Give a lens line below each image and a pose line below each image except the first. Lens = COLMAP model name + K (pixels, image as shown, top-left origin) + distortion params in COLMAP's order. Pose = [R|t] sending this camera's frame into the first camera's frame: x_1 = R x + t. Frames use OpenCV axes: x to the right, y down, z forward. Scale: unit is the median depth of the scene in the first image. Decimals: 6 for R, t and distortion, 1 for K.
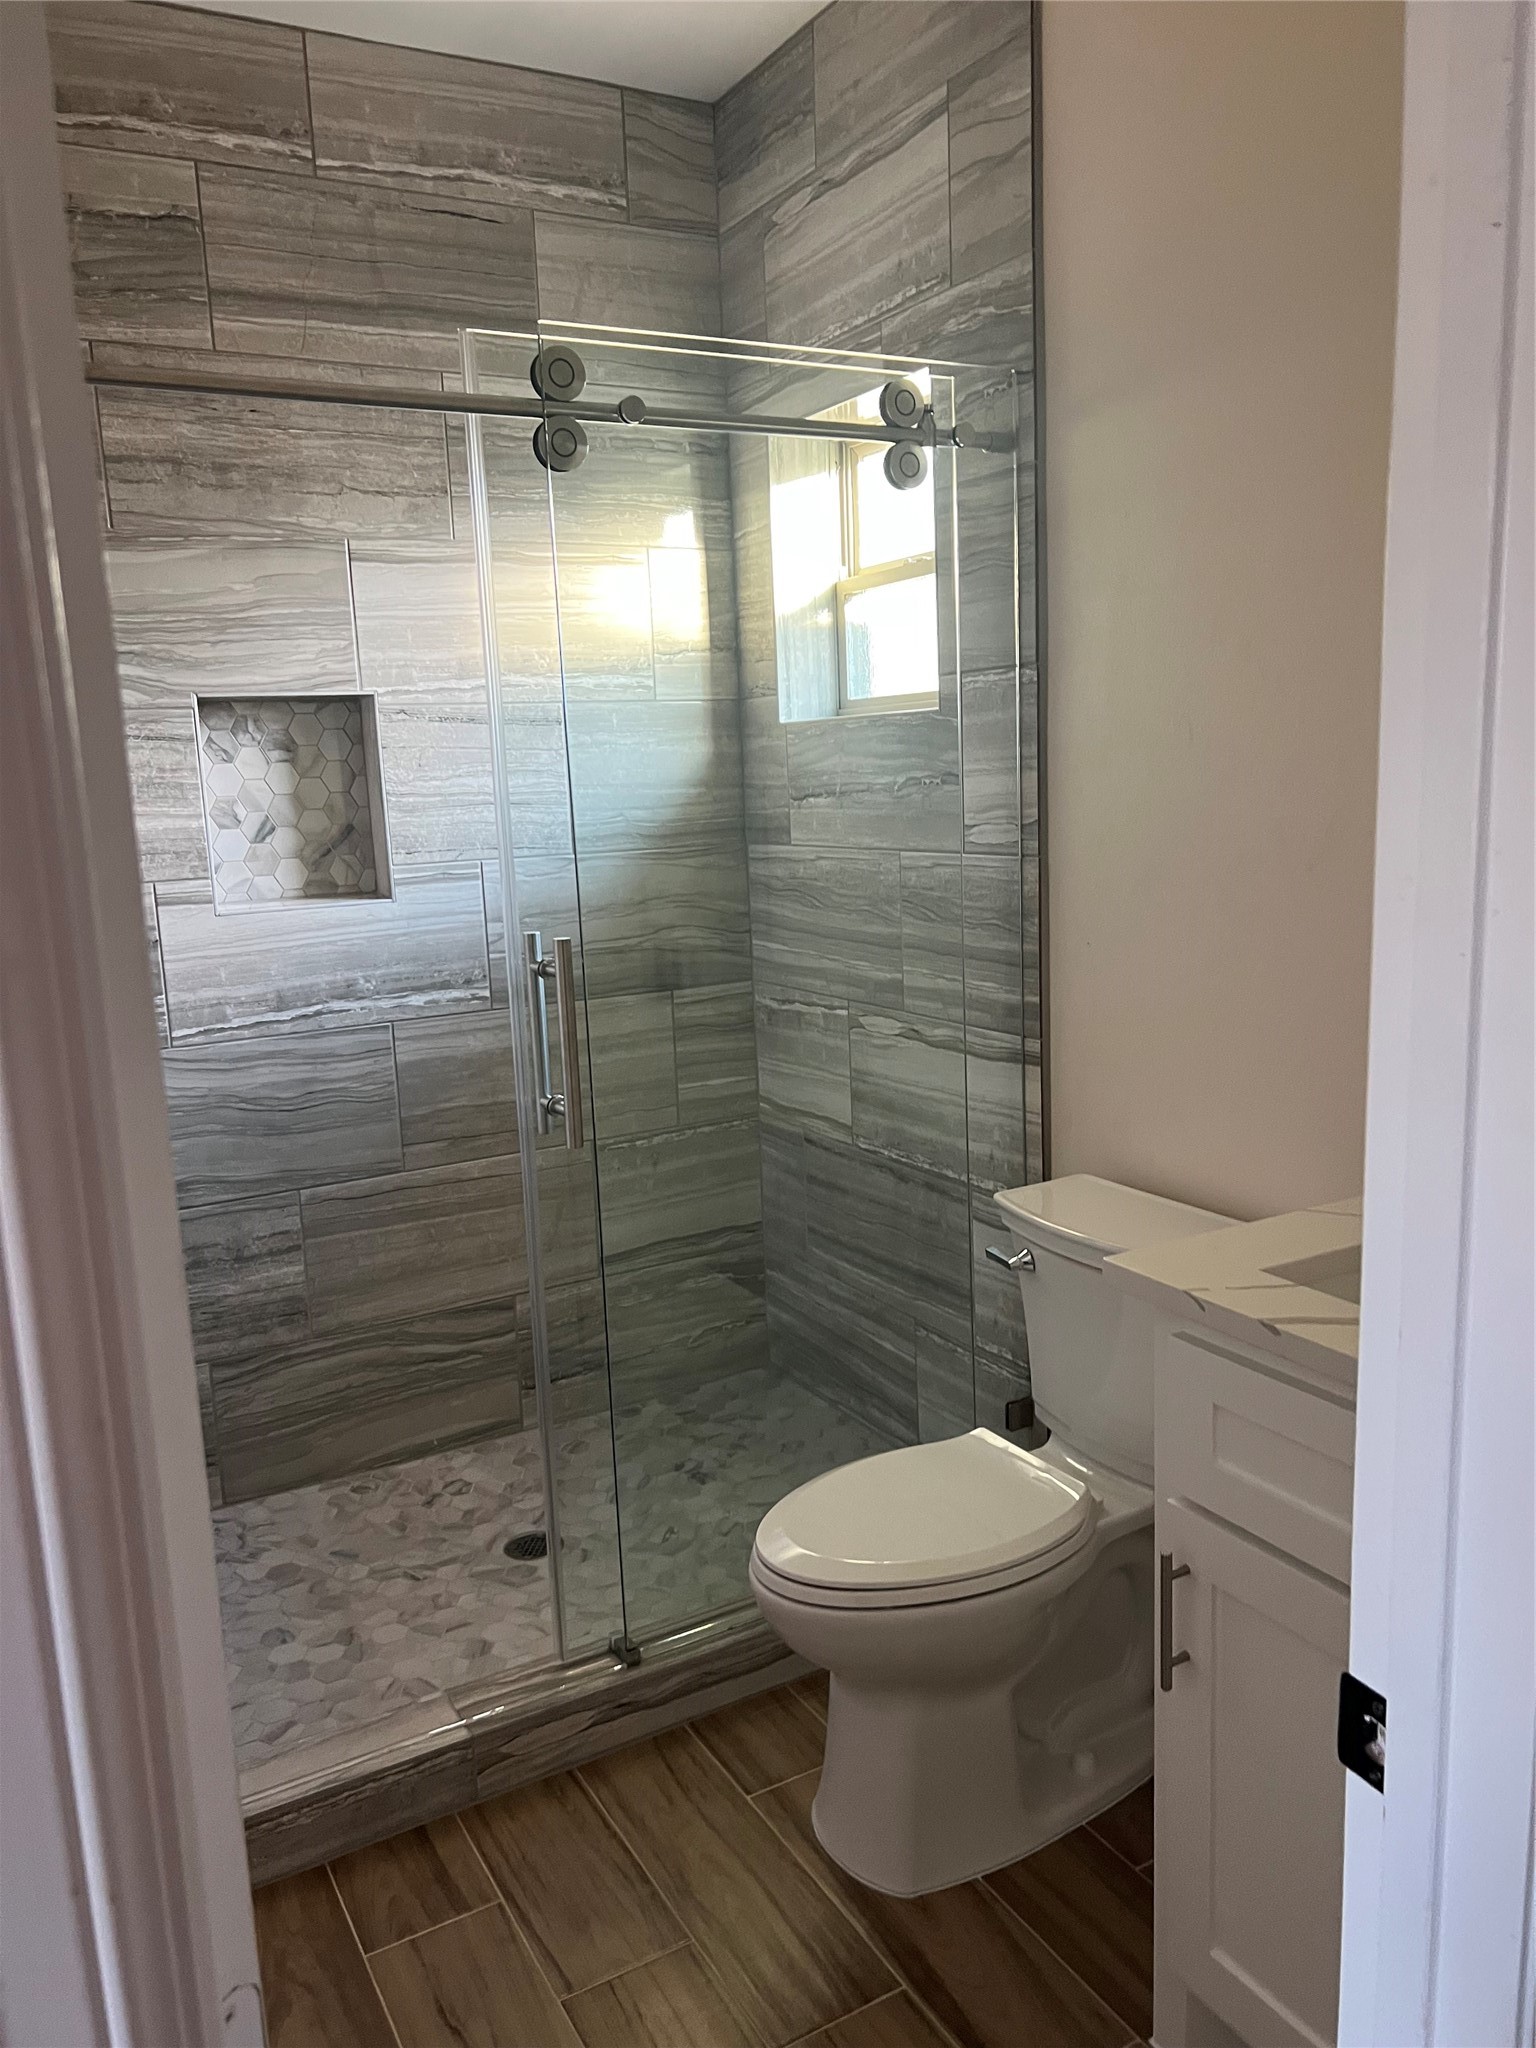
lens RADIAL K [[1540.6, 0, 768.5], [0, 1540.6, 1028.3], [0, 0, 1]] dist [0.013514, -0.006144]
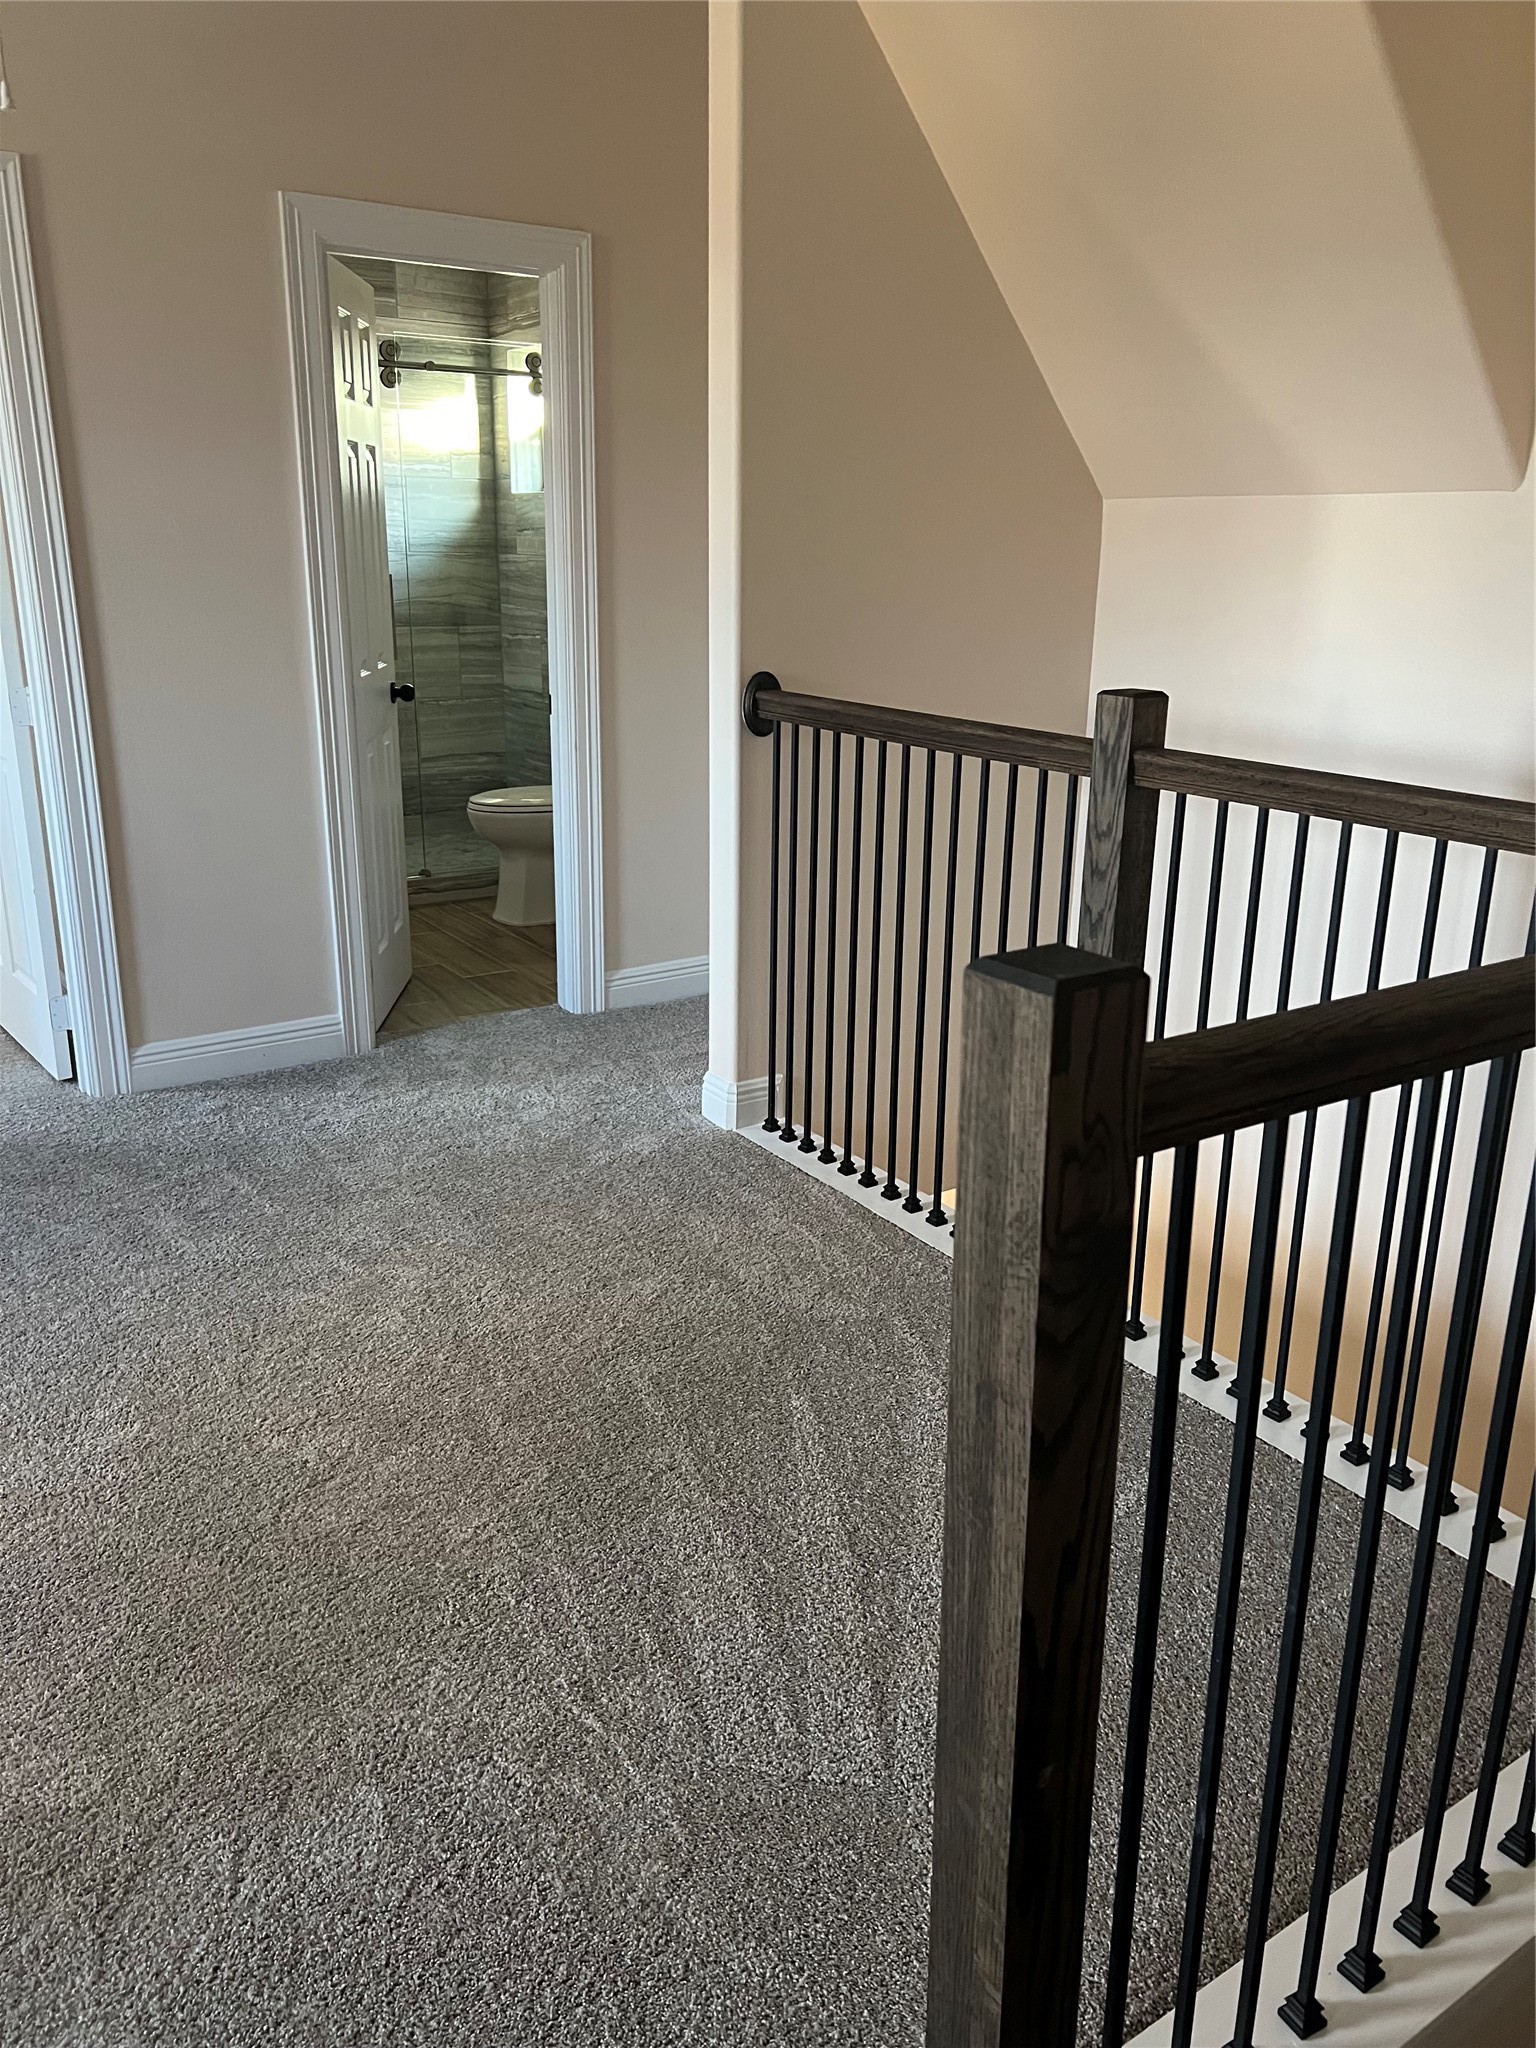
lens RADIAL K [[1540.6, 0, 767.2], [0, 1540.6, 1018.1], [0, 0, 1]] dist [0.013514, -0.006144]
pose [[0.994812, 0.033397, 0.096095, 0.165993], [-0.046248, 0.989795, 0.134783, 0.197454], [-0.090613, -0.138528, 0.986204, -1.132810]]
